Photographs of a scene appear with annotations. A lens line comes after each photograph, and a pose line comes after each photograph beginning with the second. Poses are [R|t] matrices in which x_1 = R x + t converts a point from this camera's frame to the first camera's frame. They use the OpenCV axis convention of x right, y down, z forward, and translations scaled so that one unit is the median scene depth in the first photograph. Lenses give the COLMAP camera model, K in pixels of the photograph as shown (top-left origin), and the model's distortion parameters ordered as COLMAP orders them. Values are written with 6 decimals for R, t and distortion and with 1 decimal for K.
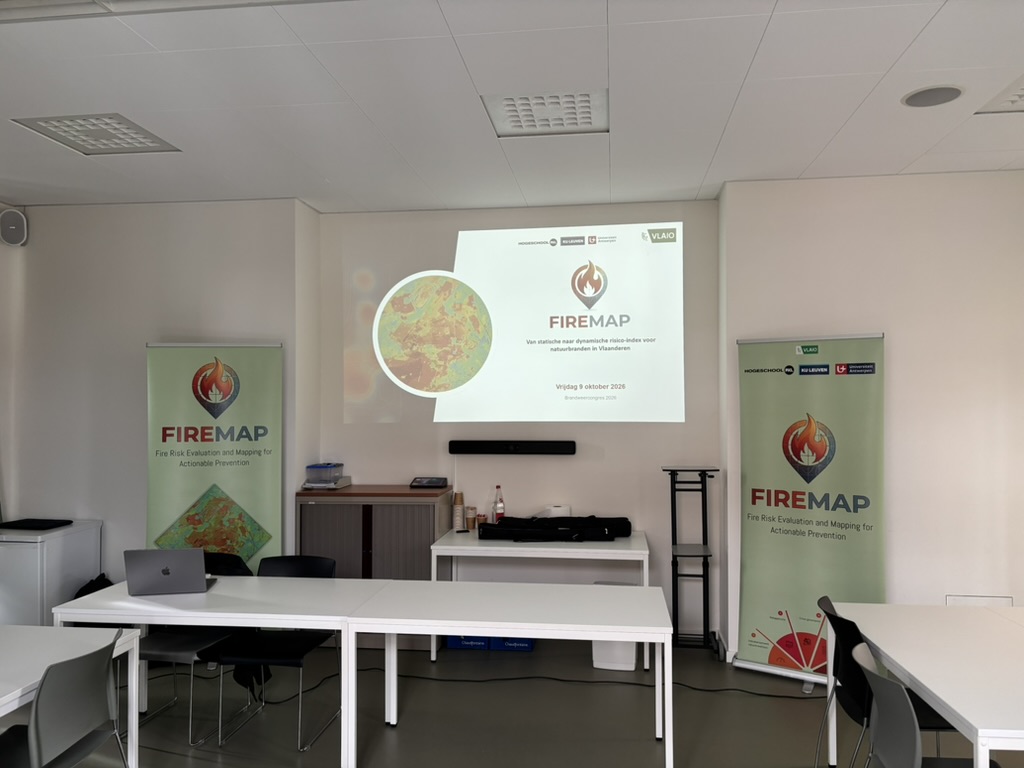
lens RADIAL K [[771.4, 0, 507.8], [0, 771.4, 383.2], [0, 0, 1]] dist [0.032485, -0.029703]
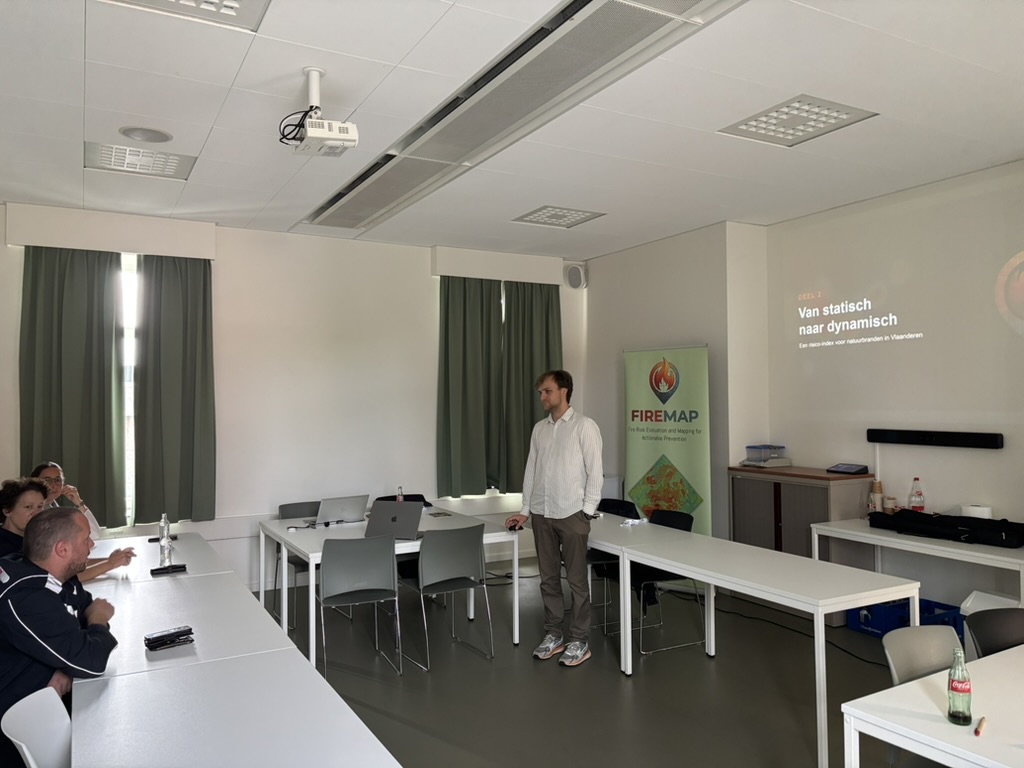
lens RADIAL K [[771.4, 0, 511.9], [0, 771.4, 374.1], [0, 0, 1]] dist [0.032485, -0.029703]
pose [[0.581145, -0.025274, -0.813408, 0.525169], [0.021864, 0.999642, -0.015440, 0.009347], [0.813507, -0.008812, 0.581489, 0.036903]]
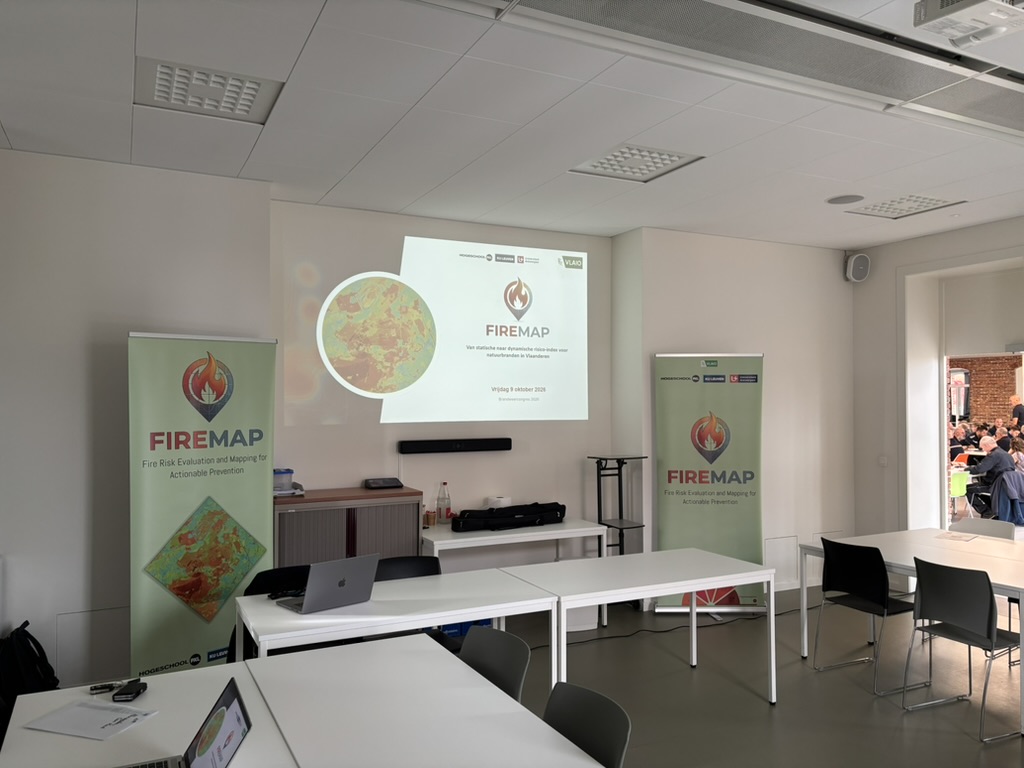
lens RADIAL K [[771.4, 0, 521.1], [0, 771.4, 378.8], [0, 0, 1]] dist [0.032485, -0.029703]
pose [[0.829138, 0.018129, 0.558750, -0.568767], [-0.013983, 0.999834, -0.011691, 0.002397], [-0.558869, 0.001881, 0.829254, 0.071785]]
